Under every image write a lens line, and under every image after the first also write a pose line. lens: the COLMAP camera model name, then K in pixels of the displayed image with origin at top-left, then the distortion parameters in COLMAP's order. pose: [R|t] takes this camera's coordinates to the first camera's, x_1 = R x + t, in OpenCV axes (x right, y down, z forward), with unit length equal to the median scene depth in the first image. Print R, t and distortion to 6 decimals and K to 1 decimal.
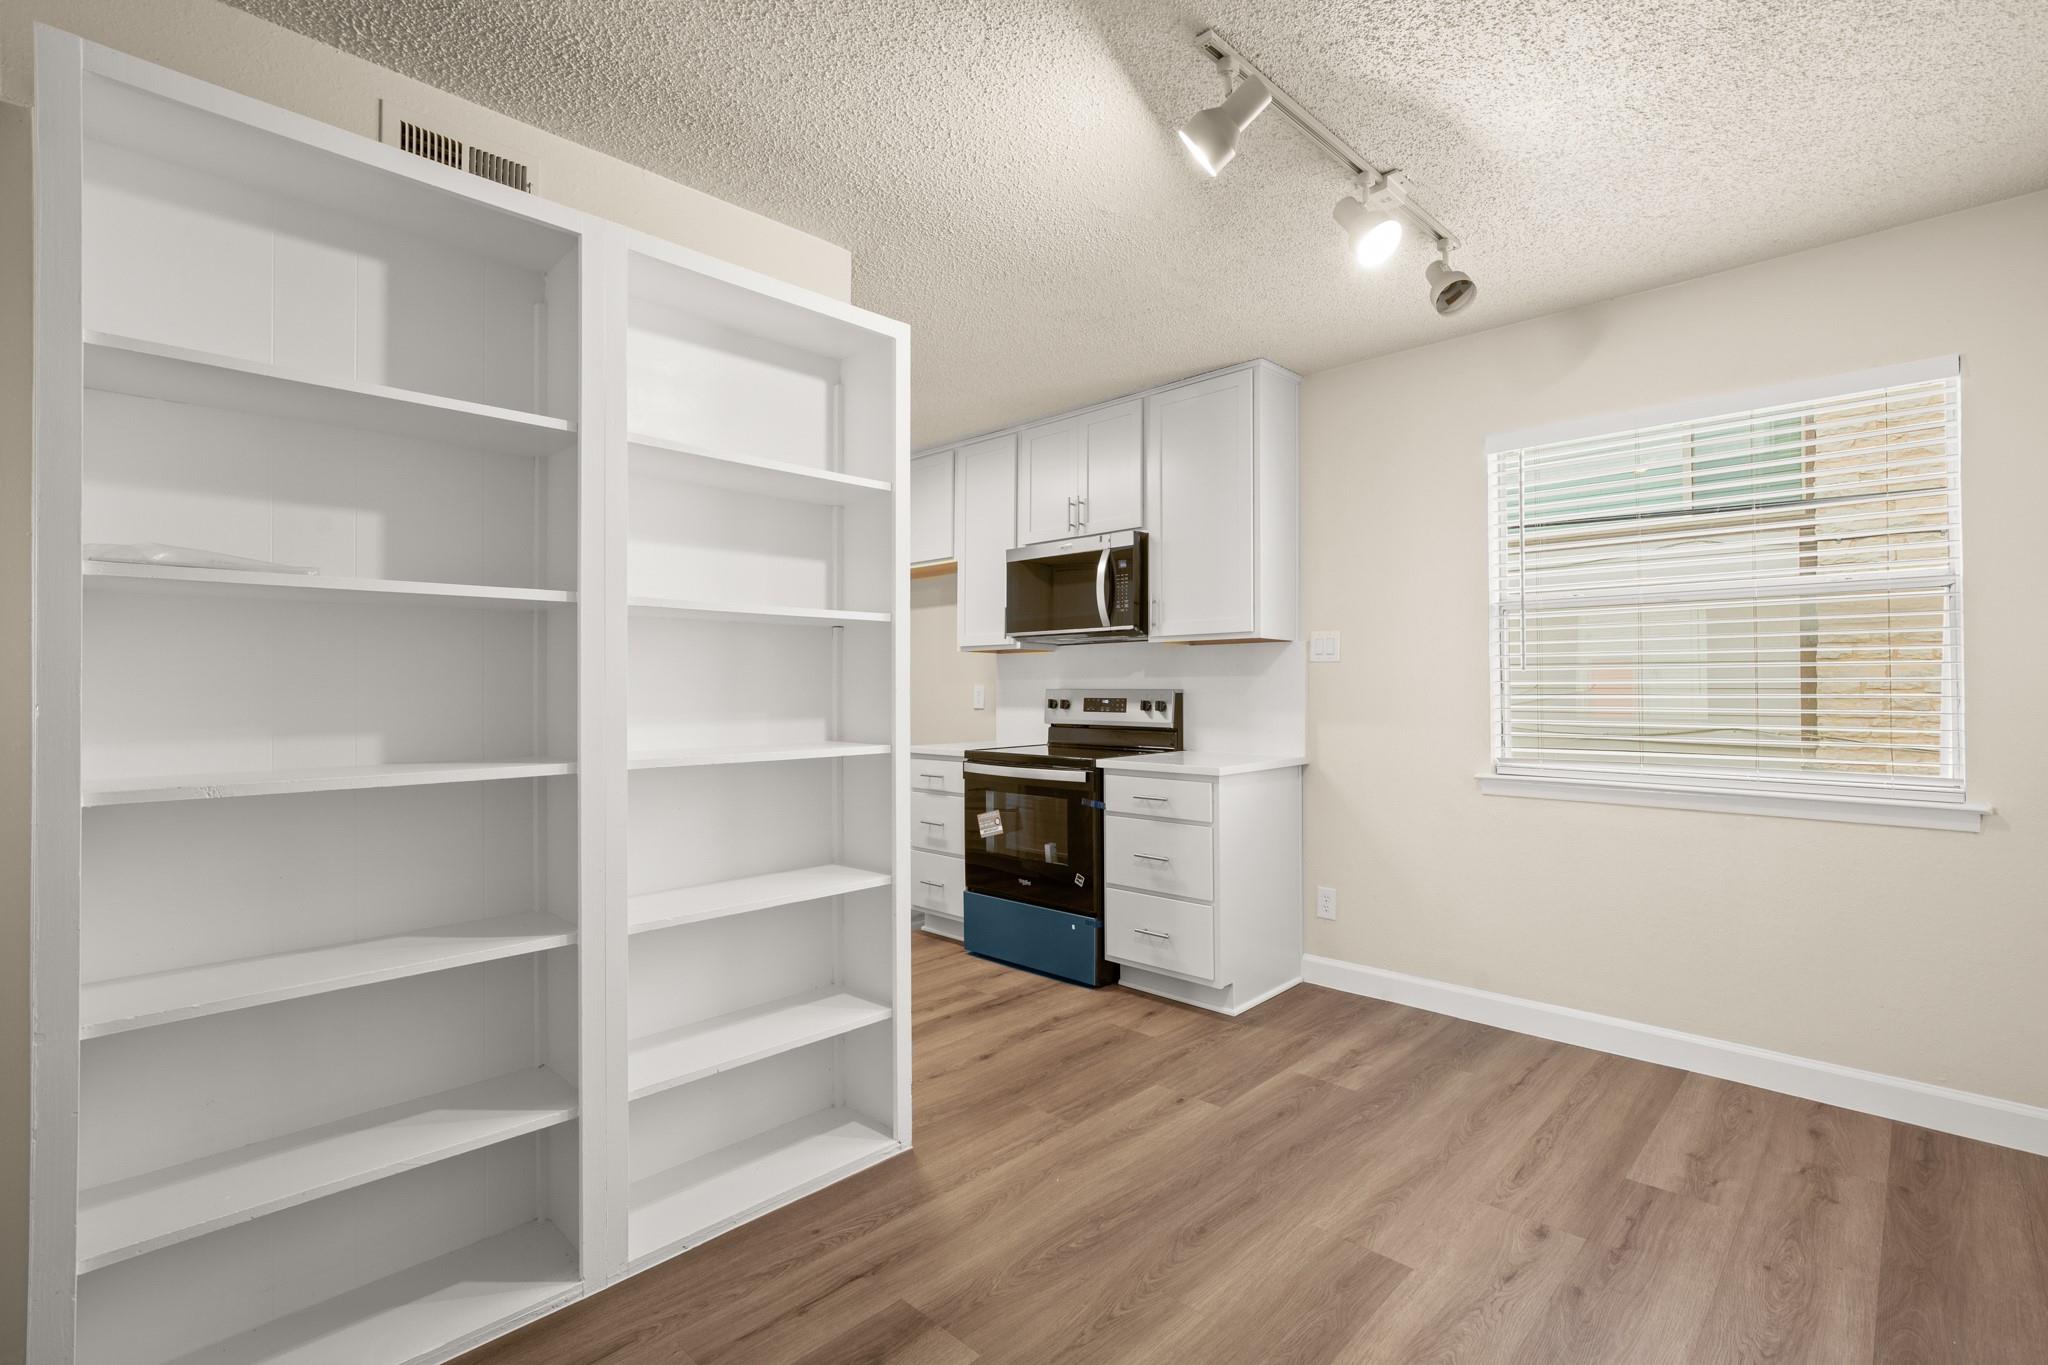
lens RADIAL K [[935.6, 0, 1035.3], [0, 935.6, 684.0], [0, 0, 1]] dist [-0.013383, 0.006817]
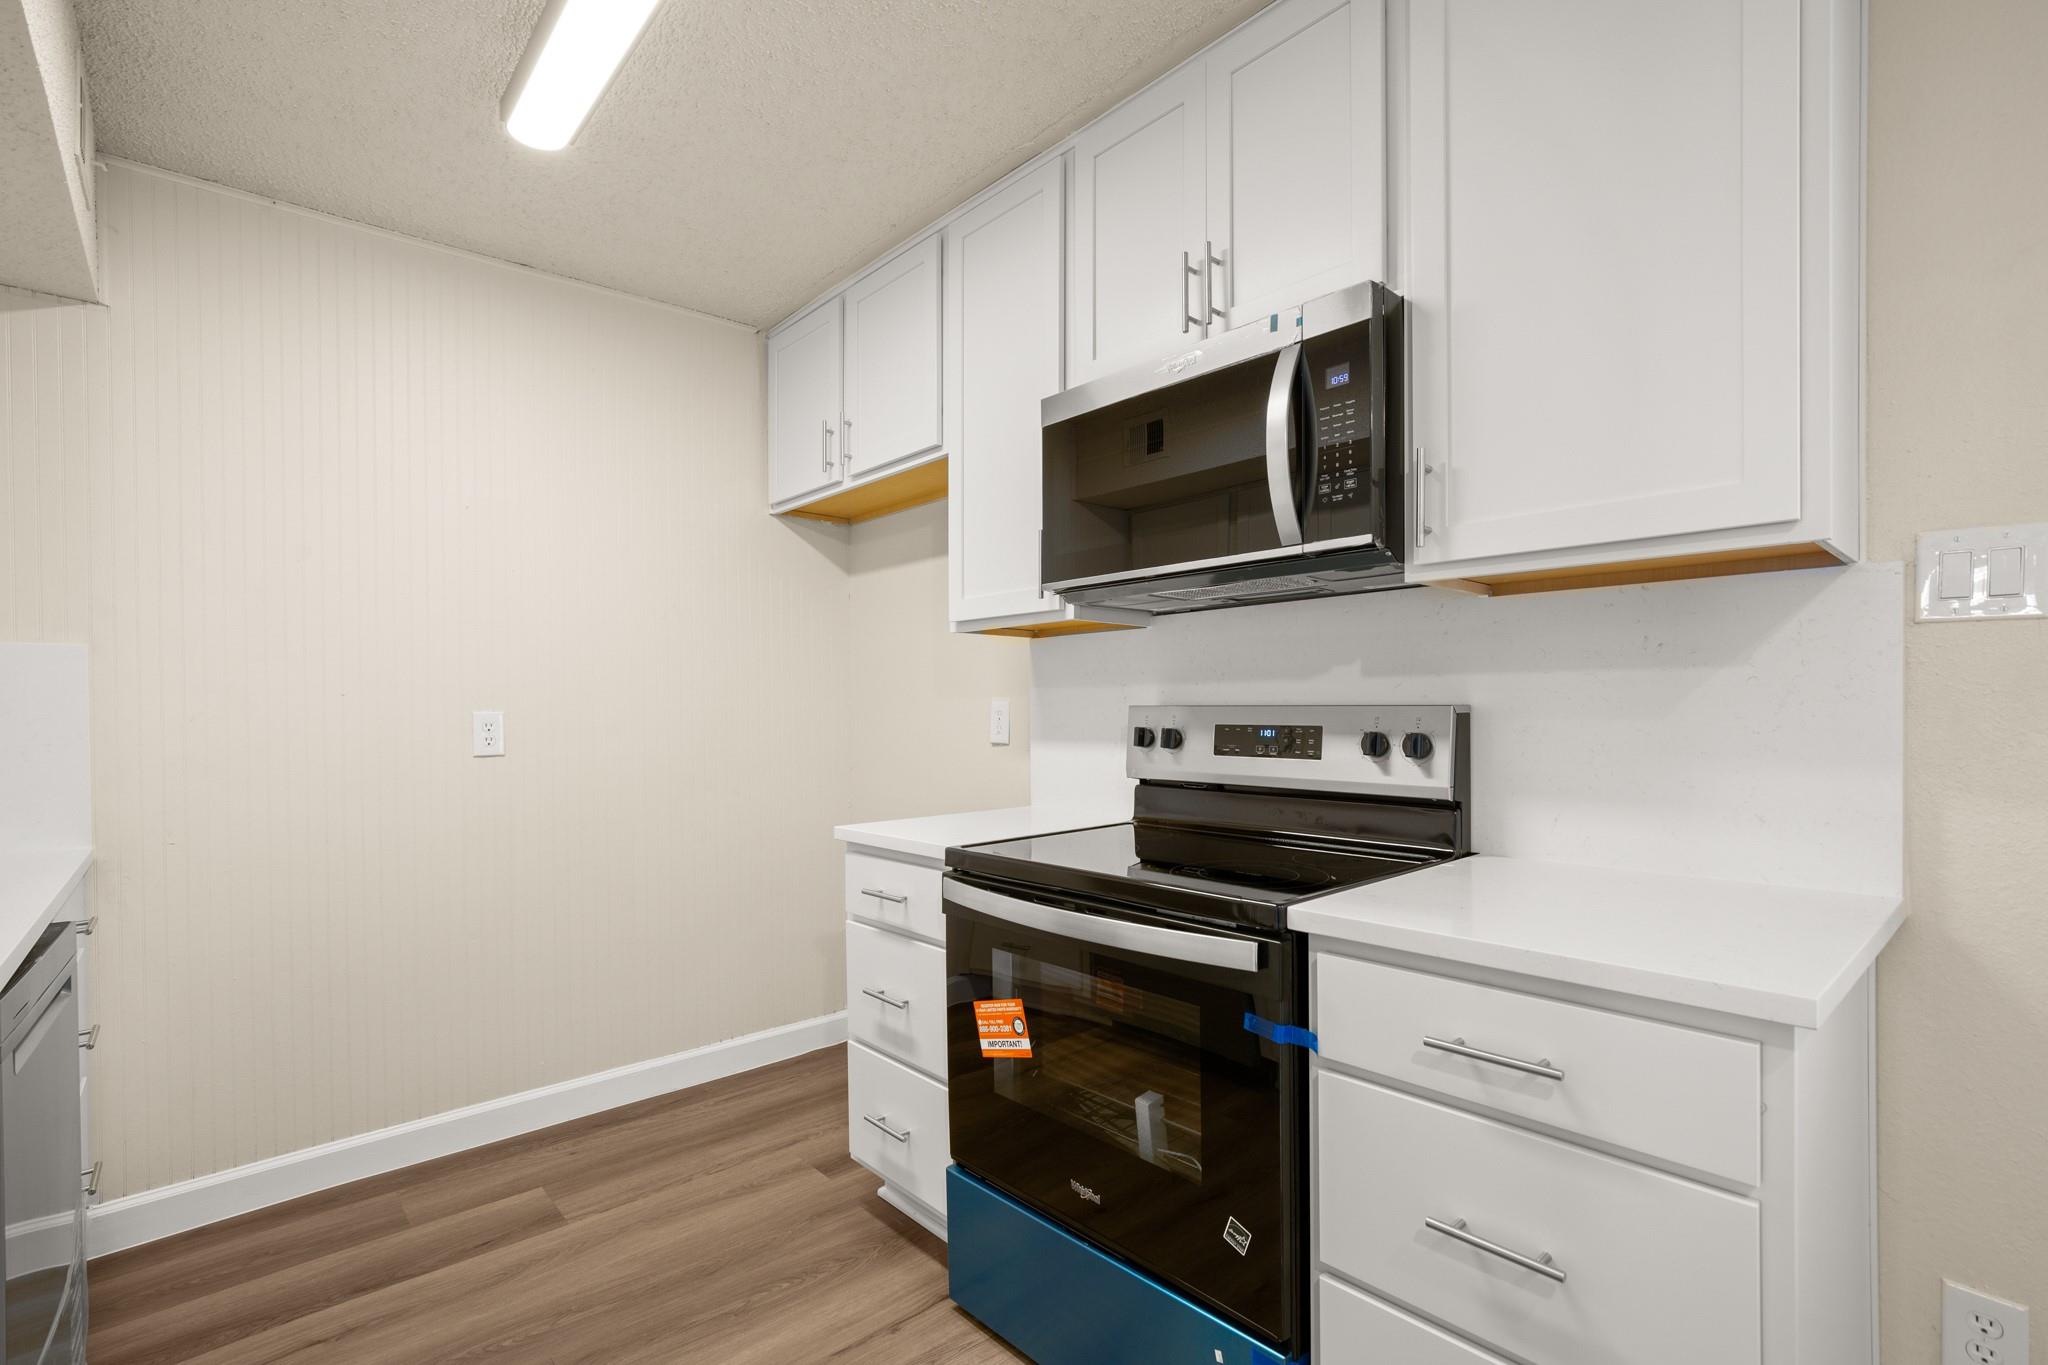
lens RADIAL K [[935.6, 0, 1035.3], [0, 935.6, 684.0], [0, 0, 1]] dist [-0.013383, 0.006817]
pose [[0.997485, -0.006209, -0.070610, -0.003233], [0.004693, 0.999755, -0.021616, 0.004897], [0.070727, 0.021230, 0.997270, 0.604127]]
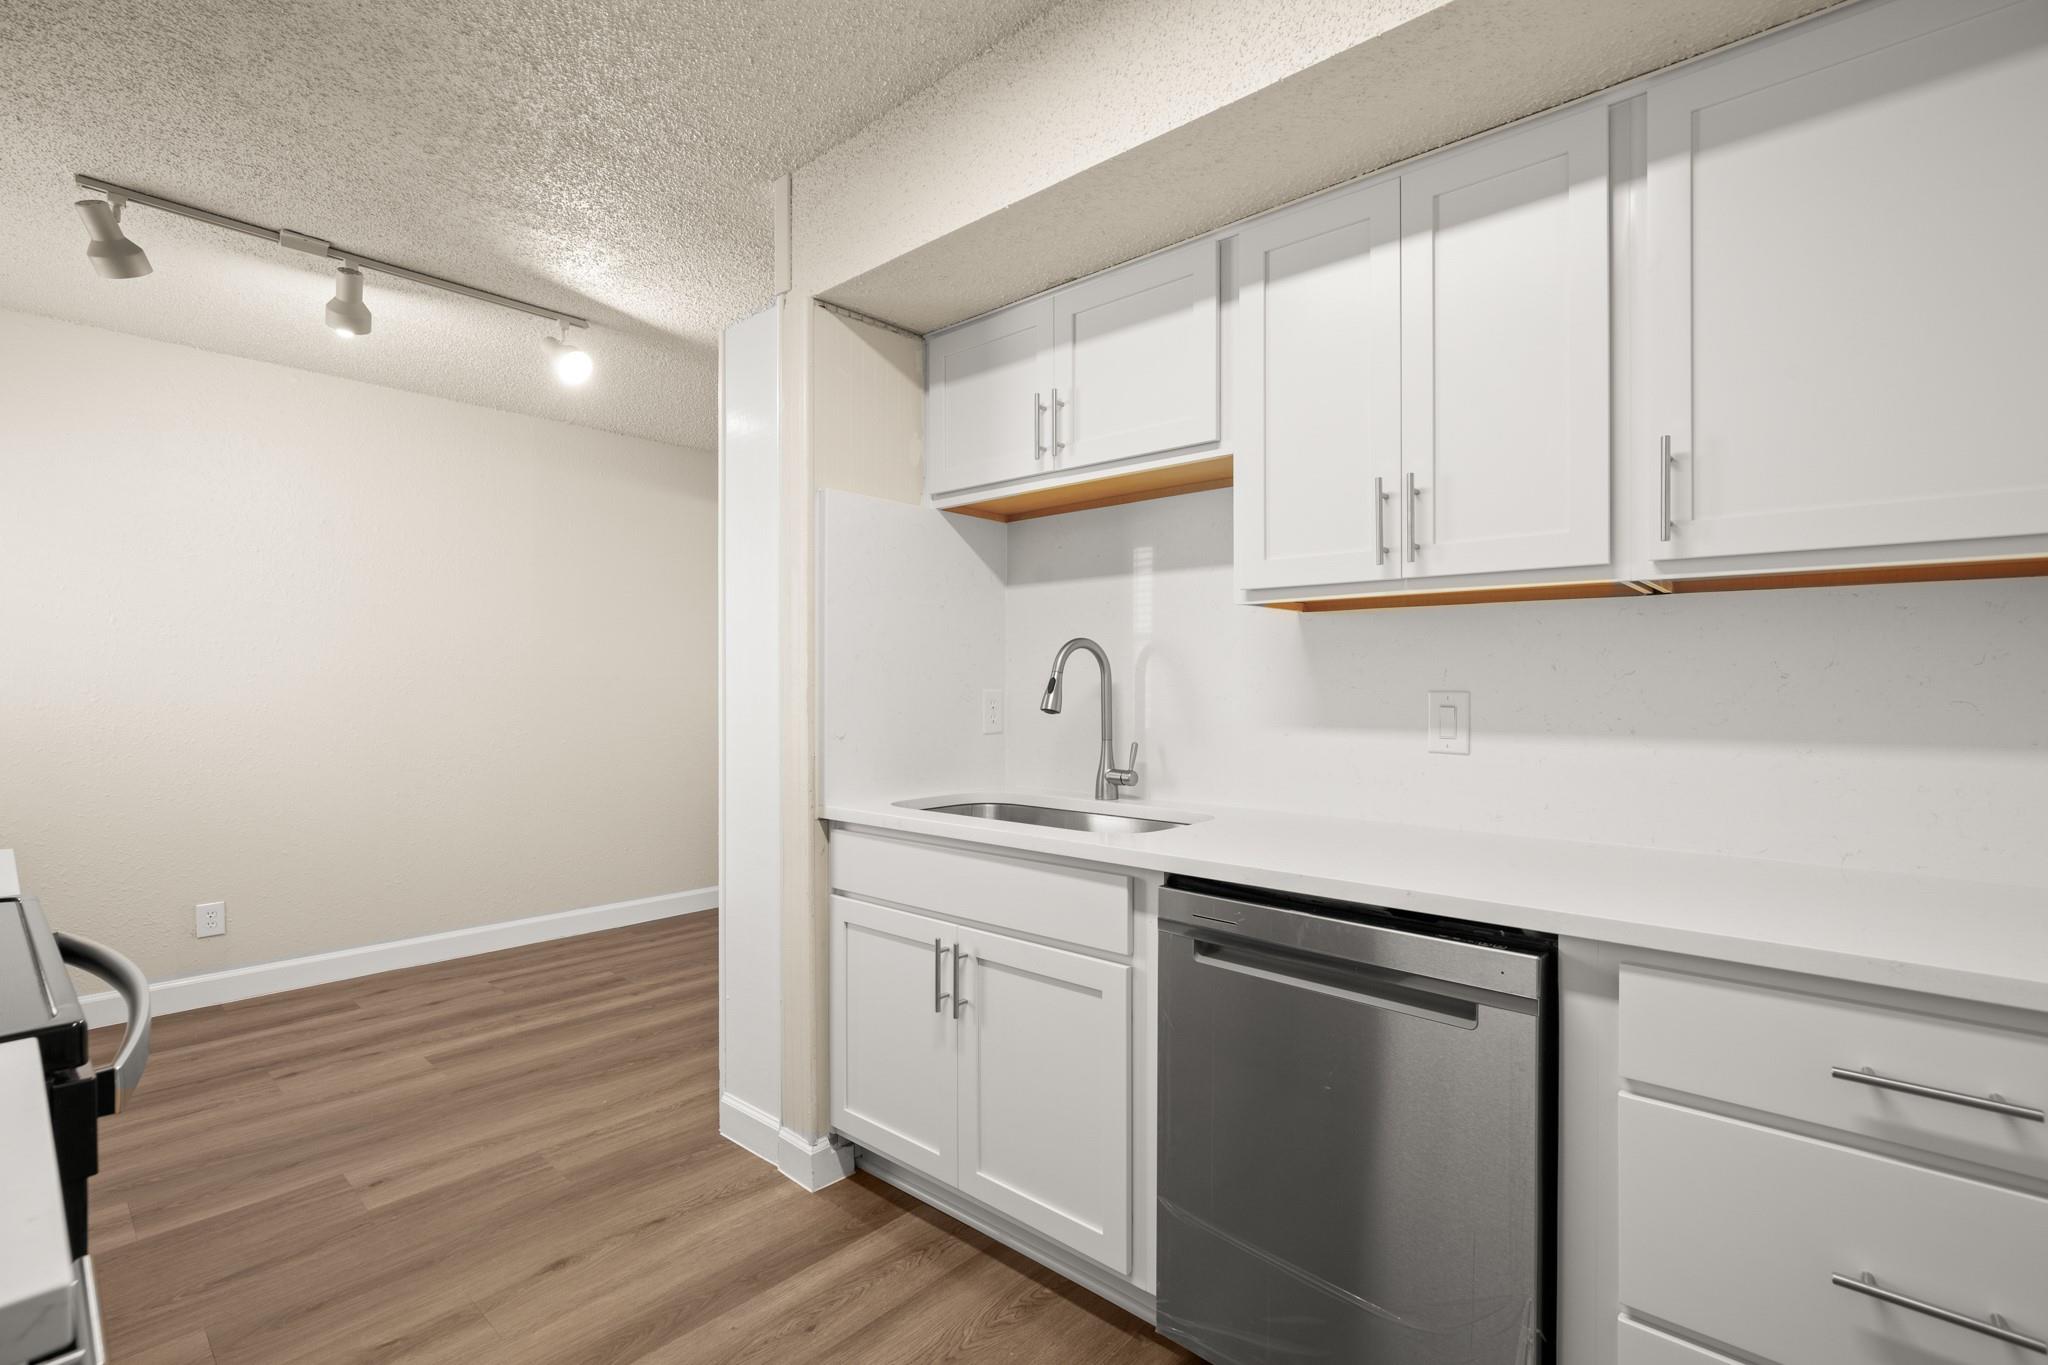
lens RADIAL K [[935.6, 0, 1035.3], [0, 935.6, 684.0], [0, 0, 1]] dist [-0.013383, 0.006817]
pose [[-0.999004, 0.003370, -0.044492, -0.275502], [0.003713, 0.999964, -0.007627, 0.007673], [0.044465, -0.007785, -0.998981, 1.293848]]
